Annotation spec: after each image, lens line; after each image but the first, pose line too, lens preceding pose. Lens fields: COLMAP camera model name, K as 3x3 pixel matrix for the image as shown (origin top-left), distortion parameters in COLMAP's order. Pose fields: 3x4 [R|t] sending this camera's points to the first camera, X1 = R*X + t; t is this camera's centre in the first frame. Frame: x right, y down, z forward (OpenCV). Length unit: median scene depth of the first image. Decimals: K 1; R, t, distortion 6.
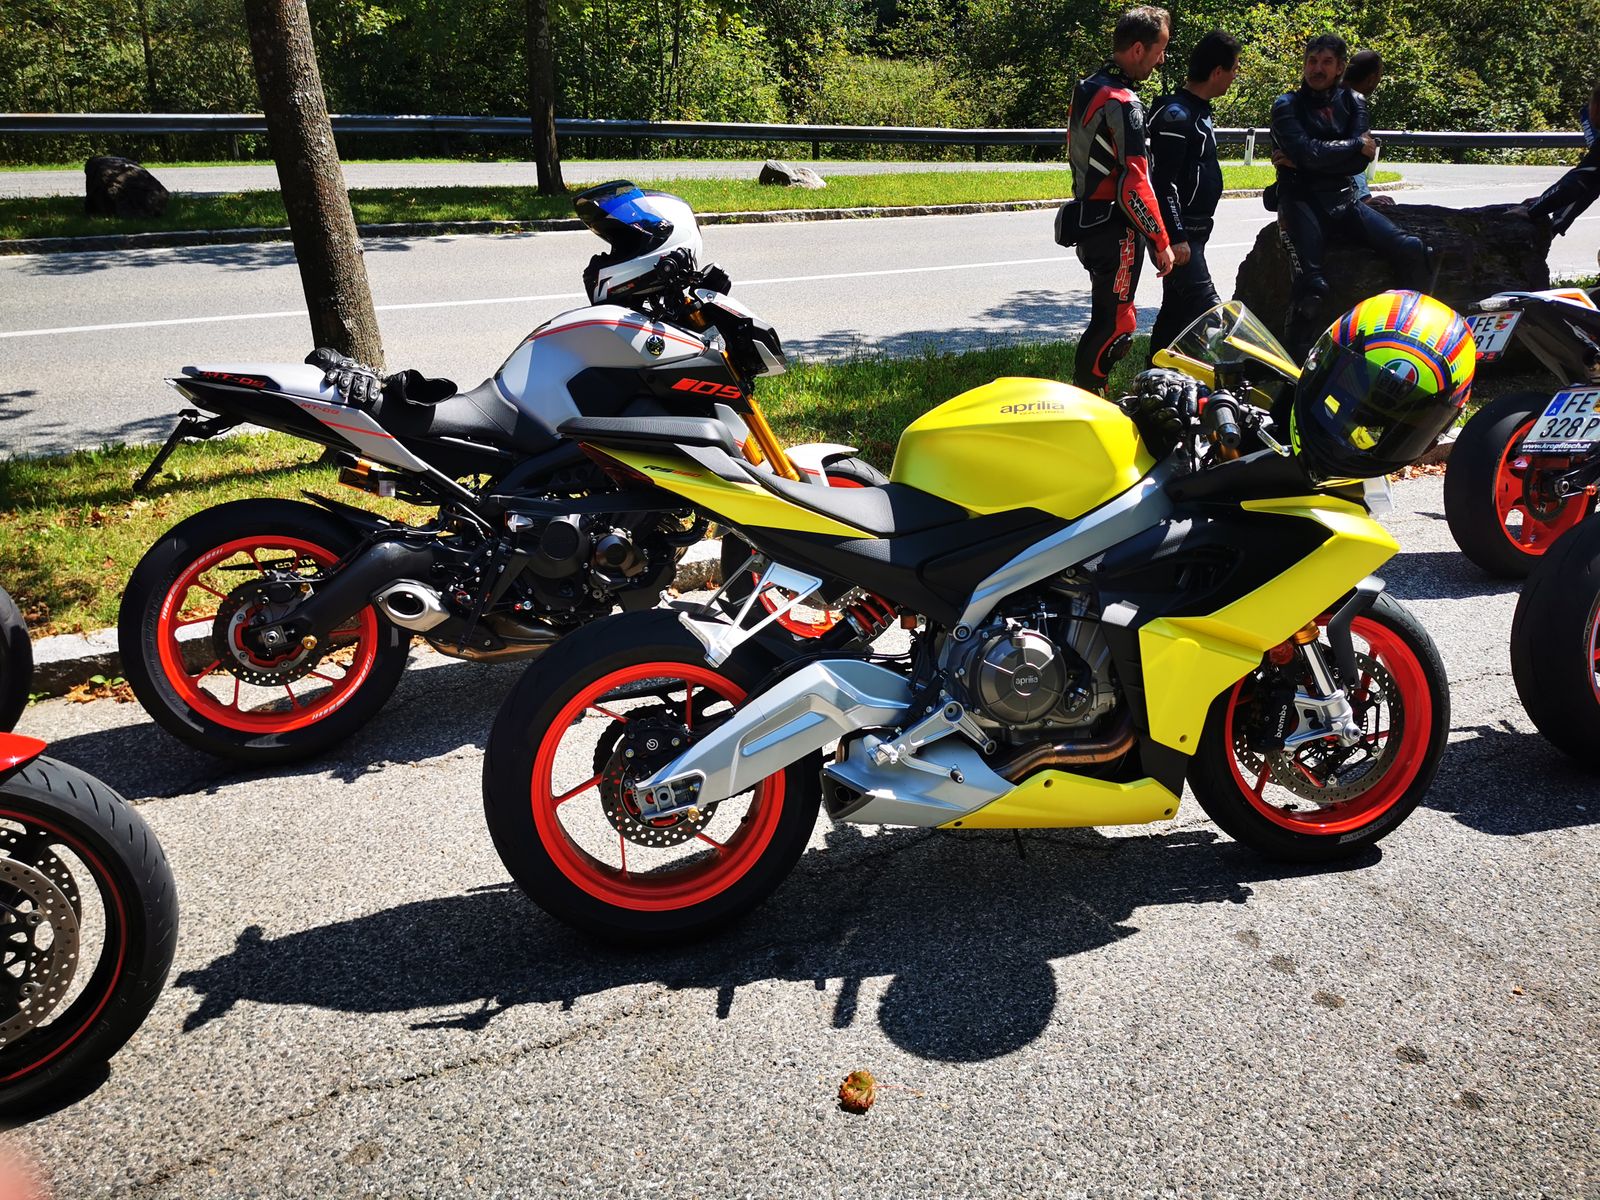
lens RADIAL K [[1205.9, 0, 868.9], [0, 1205.9, 551.5], [0, 0, 1]] dist [0.080565, -0.103904]
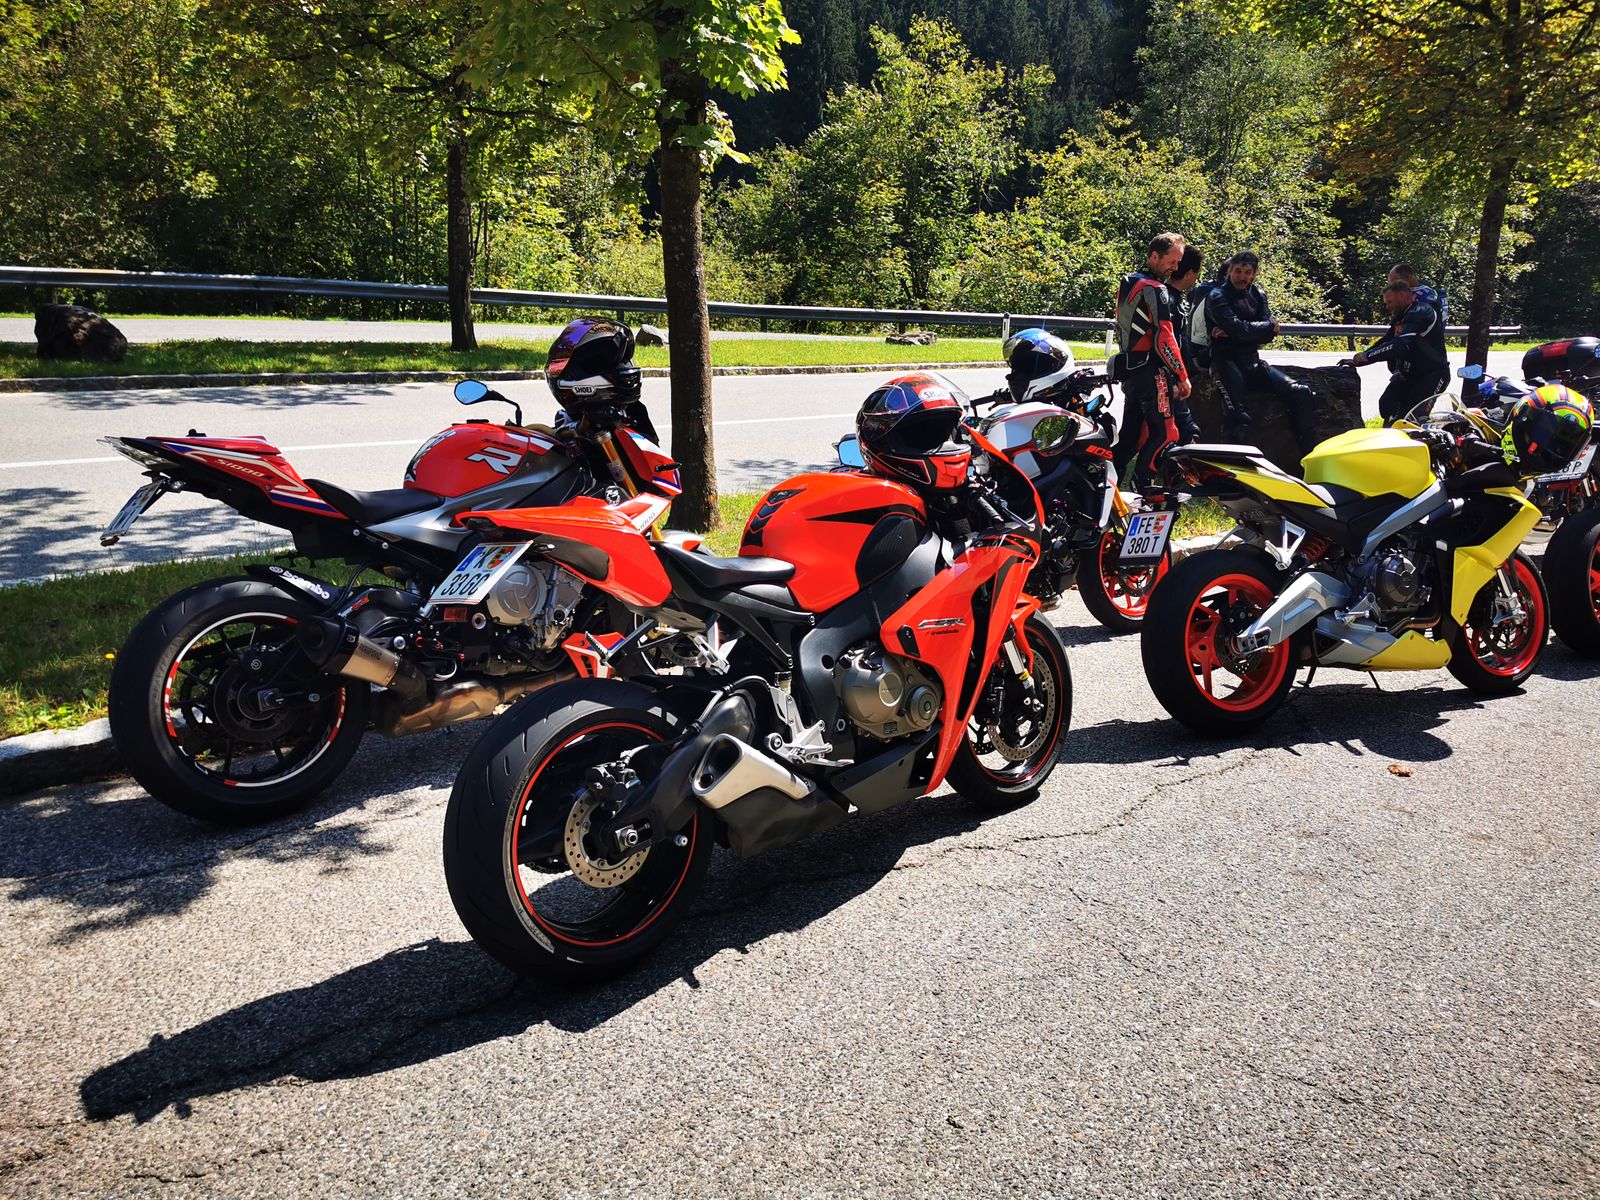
lens RADIAL K [[1221.2, 0, 808.7], [0, 1221.2, 559.6], [0, 0, 1]] dist [0.097552, -0.129075]
pose [[0.970836, -0.020332, 0.238882, -0.270923], [0.051253, 0.990964, -0.123950, 0.058214], [-0.234203, 0.132579, 0.963105, -0.145669]]
